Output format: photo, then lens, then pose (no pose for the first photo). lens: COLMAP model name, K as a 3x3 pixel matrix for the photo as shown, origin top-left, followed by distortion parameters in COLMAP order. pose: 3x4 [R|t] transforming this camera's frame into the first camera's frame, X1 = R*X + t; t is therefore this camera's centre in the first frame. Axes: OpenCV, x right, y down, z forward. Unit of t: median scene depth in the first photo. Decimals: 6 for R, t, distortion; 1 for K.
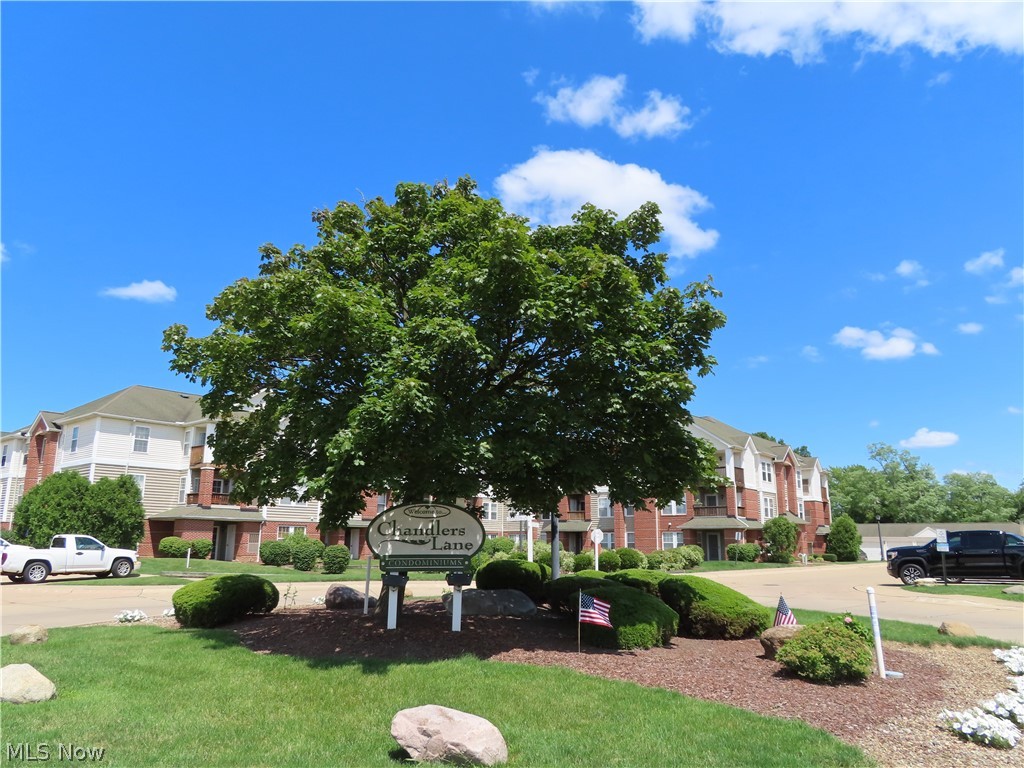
lens RADIAL K [[739.5, 0, 512.0], [0, 739.5, 384.0], [0, 0, 1]] dist [-0.004864, -0.002632]
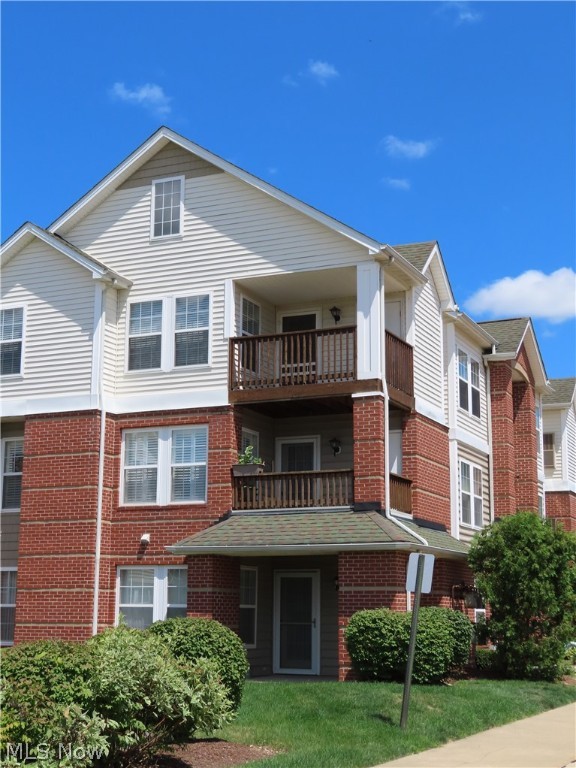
lens RADIAL K [[1176.0, 0, 288.0], [0, 1176.0, 384.0], [0, 0, 1]] dist [-0.026843, -0.038597]
pose [[0.967294, 0.047428, 0.249183, 0.154728], [-0.053667, 0.998391, 0.018302, 0.123129], [-0.247914, -0.031076, 0.968284, 0.573412]]
